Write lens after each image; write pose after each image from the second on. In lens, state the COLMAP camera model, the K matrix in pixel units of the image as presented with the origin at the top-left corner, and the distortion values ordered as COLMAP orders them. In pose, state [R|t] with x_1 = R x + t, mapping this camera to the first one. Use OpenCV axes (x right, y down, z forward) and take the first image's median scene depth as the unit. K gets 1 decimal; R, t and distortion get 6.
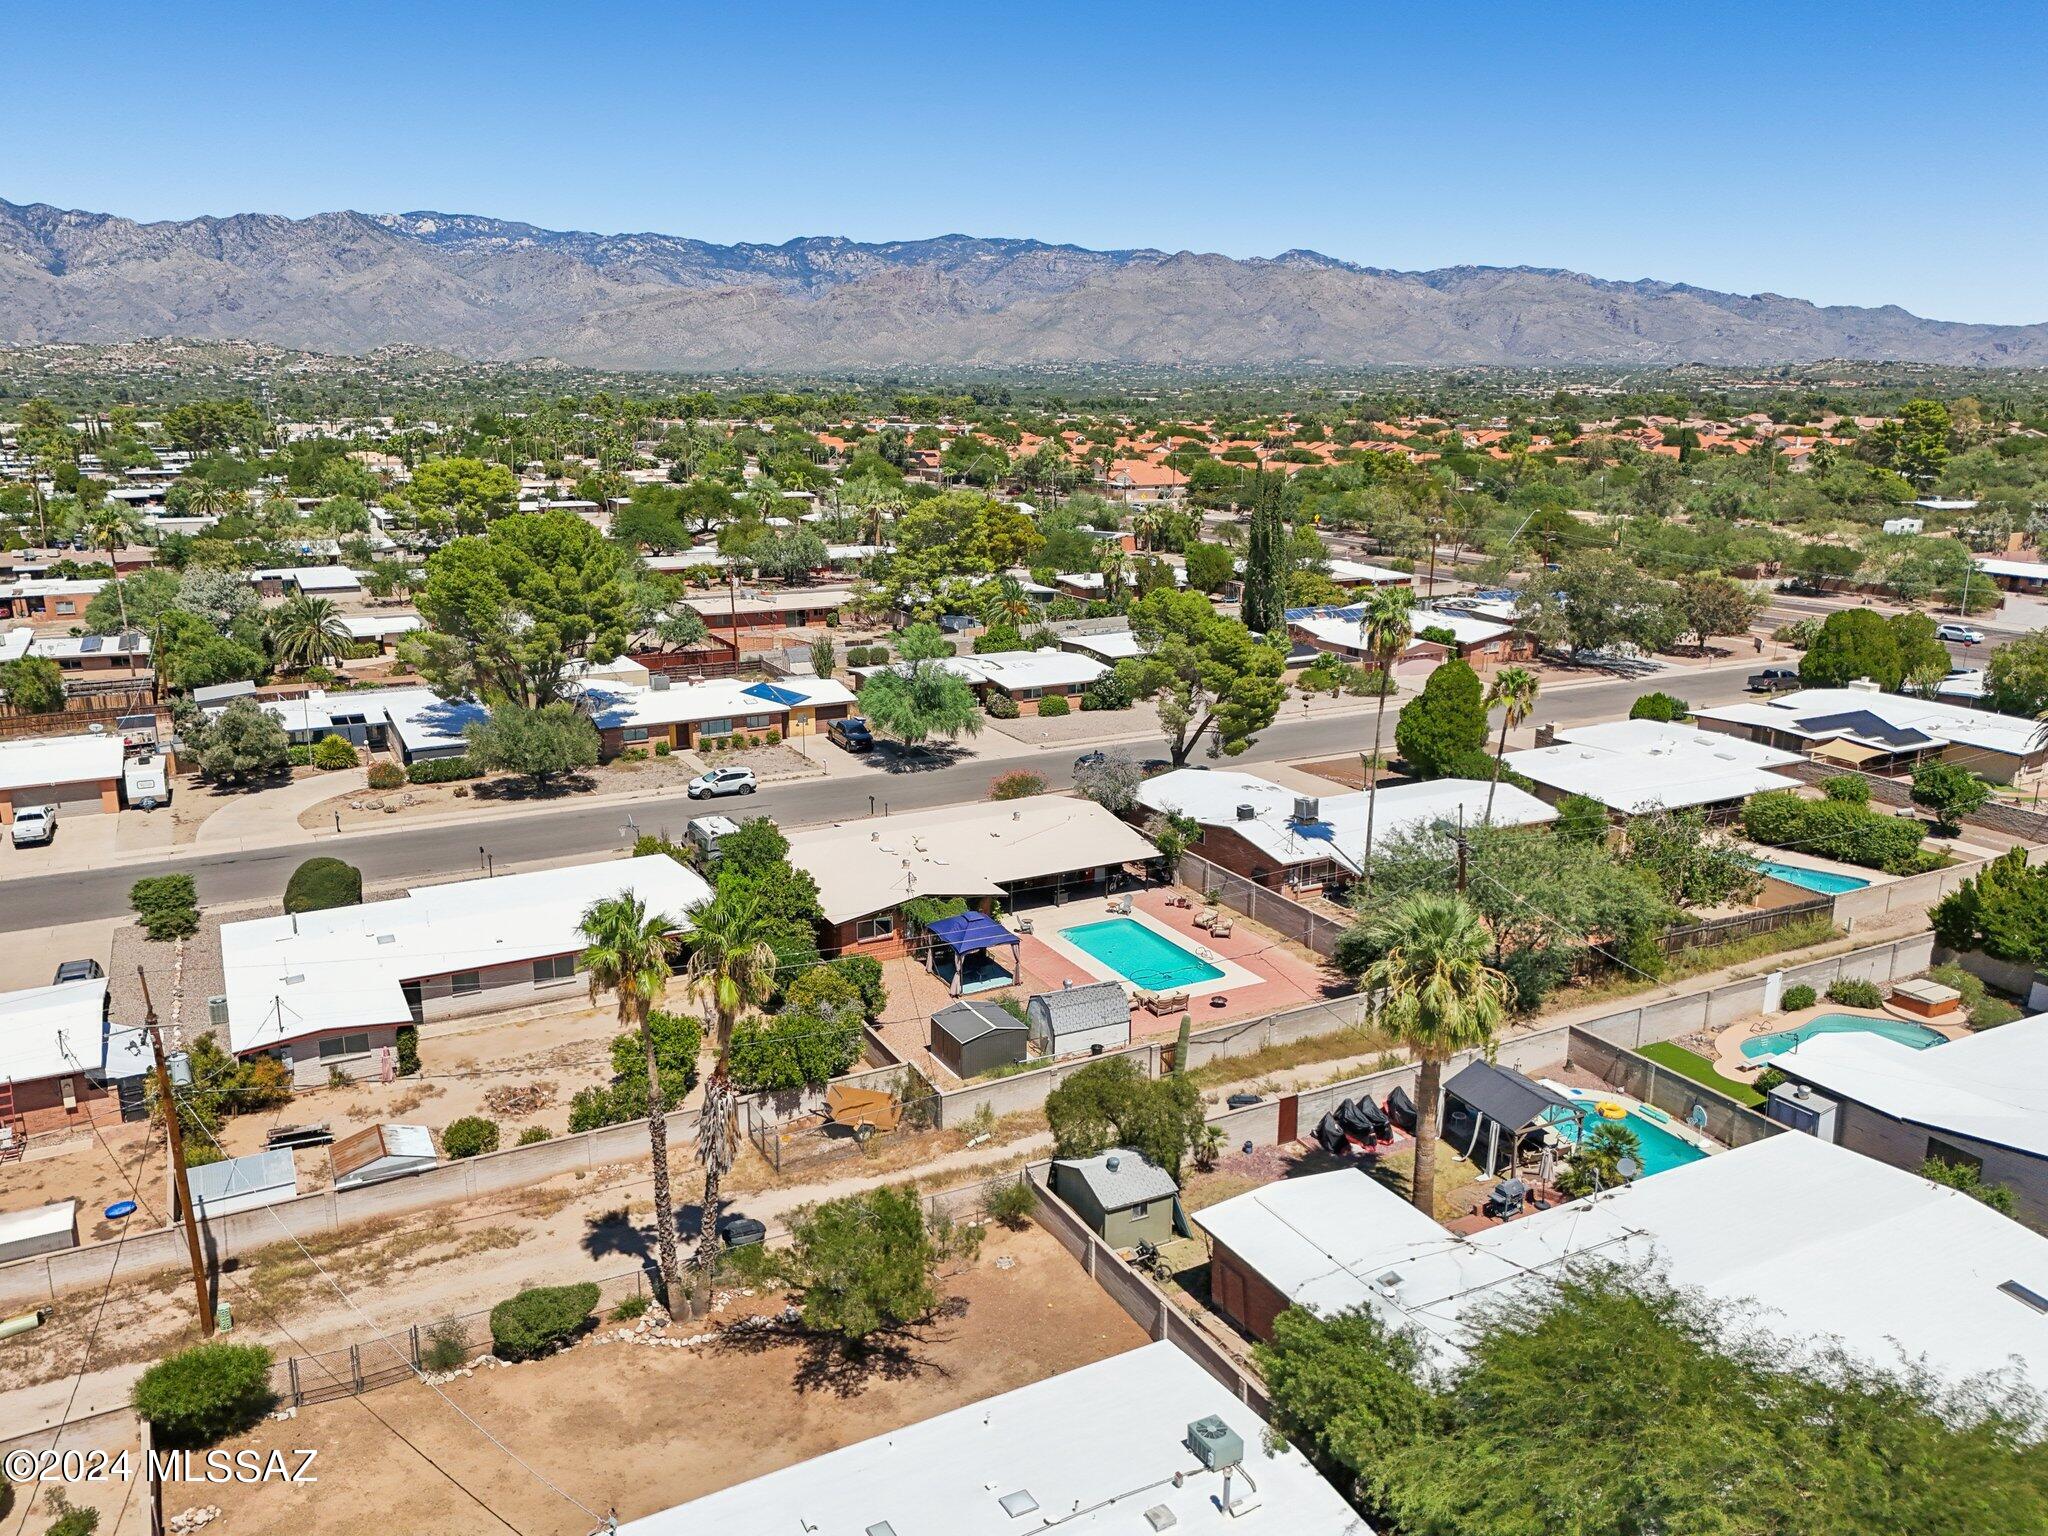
lens RADIAL K [[1523.7, 0, 1024.0], [0, 1523.7, 768.0], [0, 0, 1]] dist [0.094180, -0.123084]
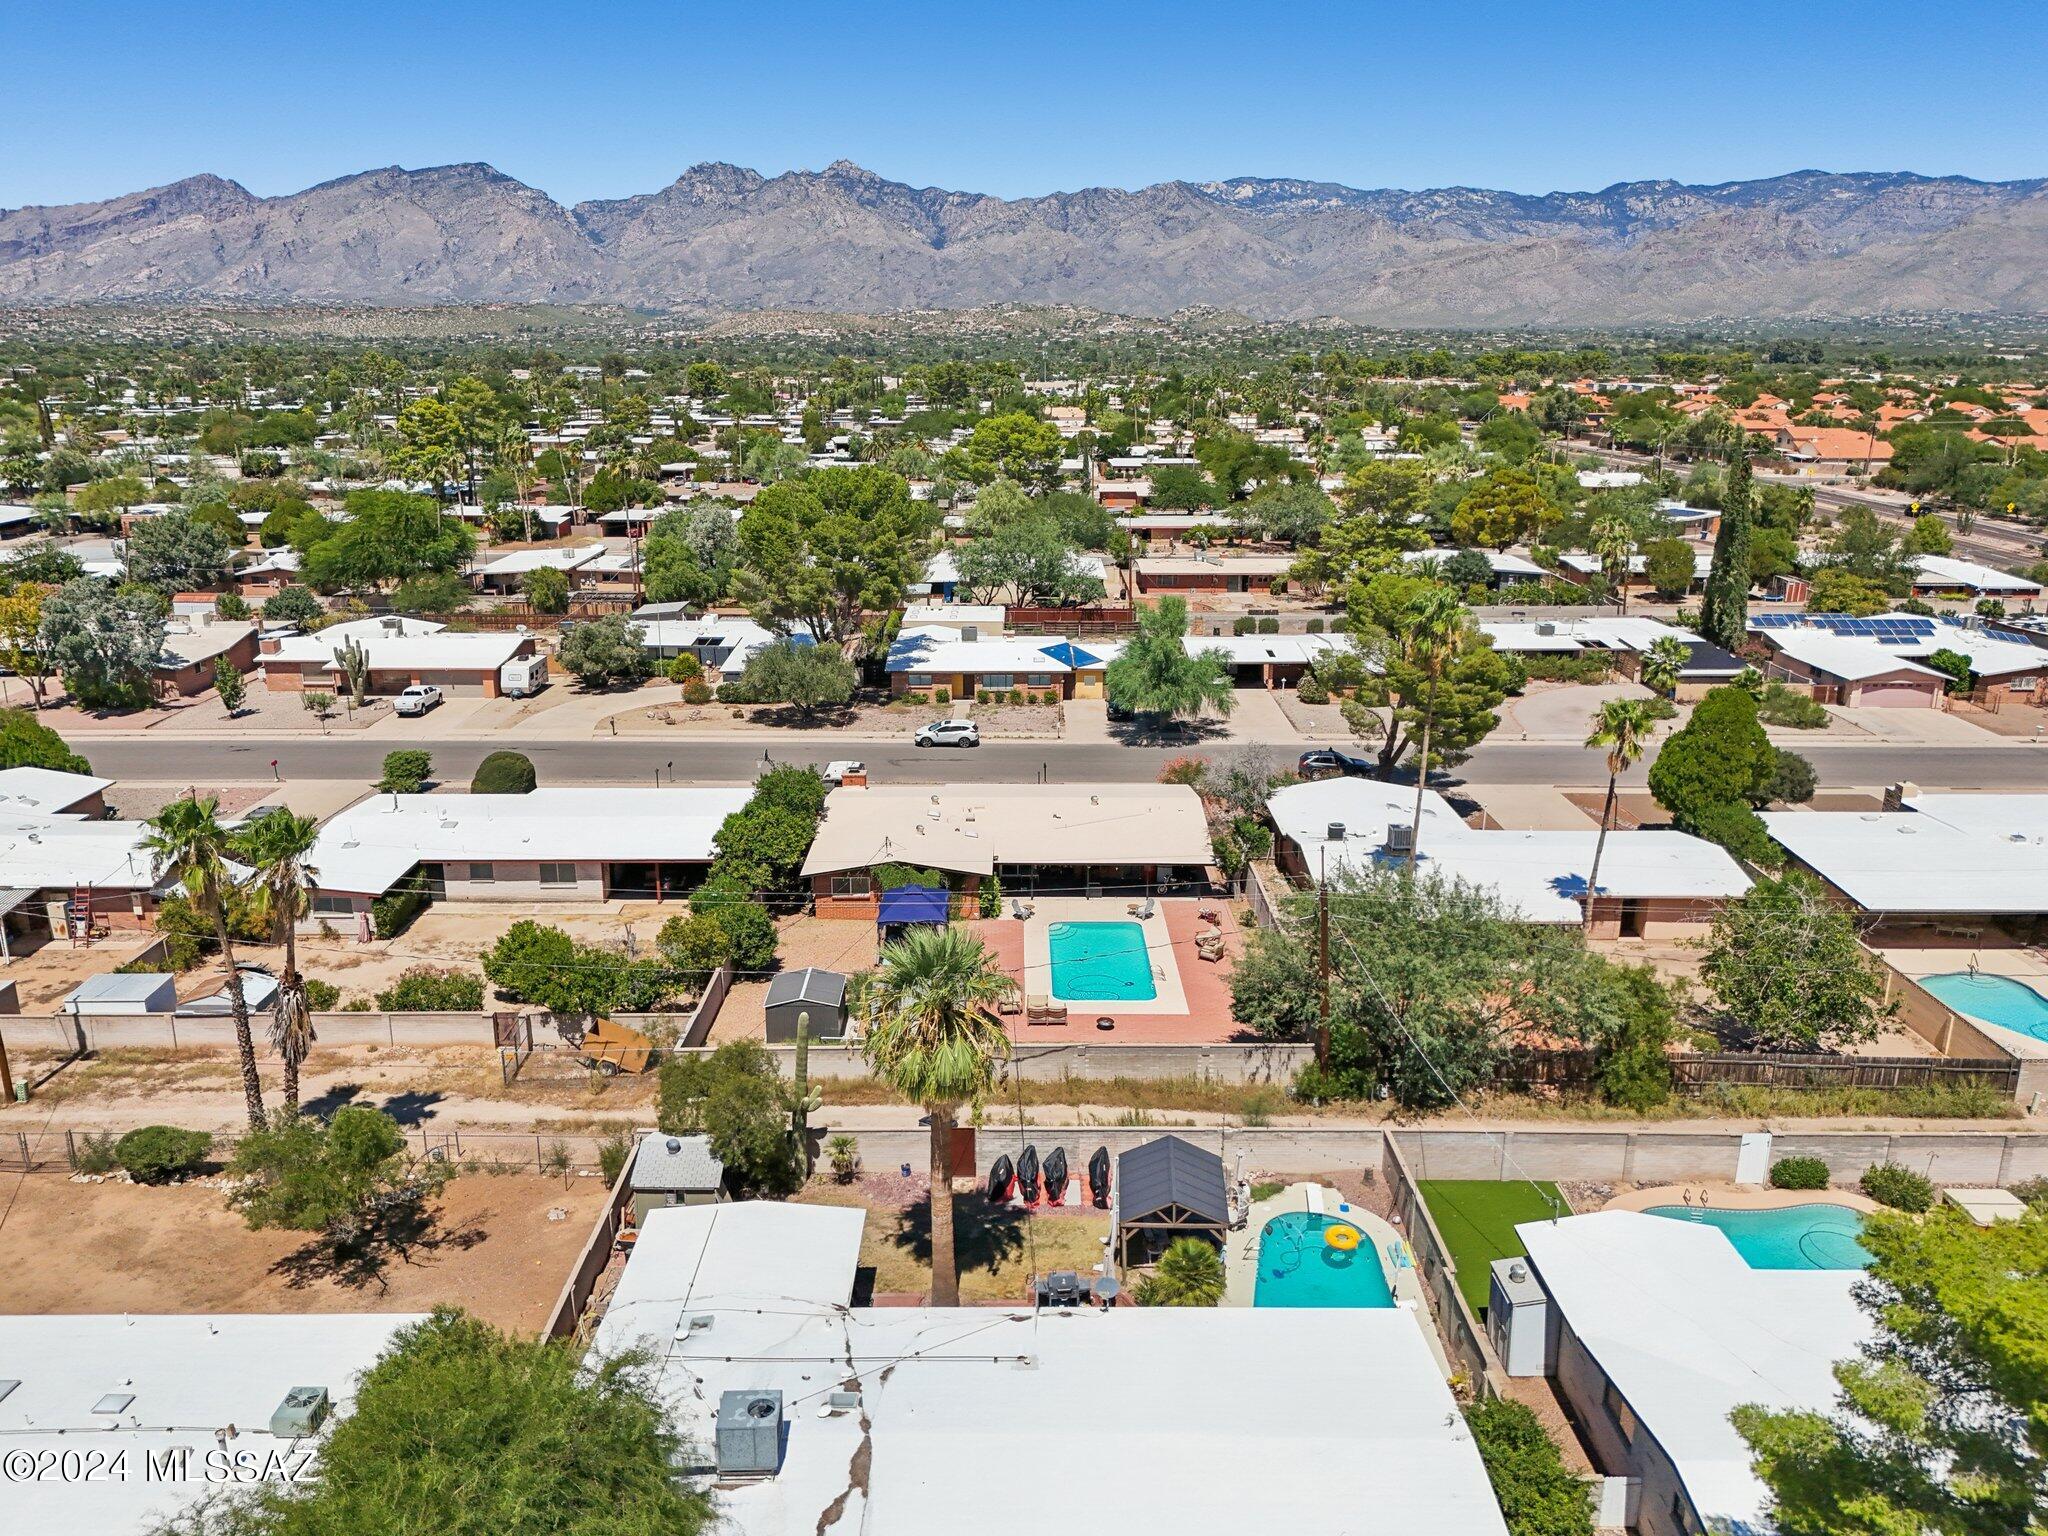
lens RADIAL K [[1523.7, 0, 1024.0], [0, 1523.7, 768.0], [0, 0, 1]] dist [0.094180, -0.123084]
pose [[0.885633, 0.127646, -0.446497, 0.314083], [-0.116285, 0.991807, 0.052887, -0.027932], [0.449590, 0.005082, 0.893221, 0.105116]]
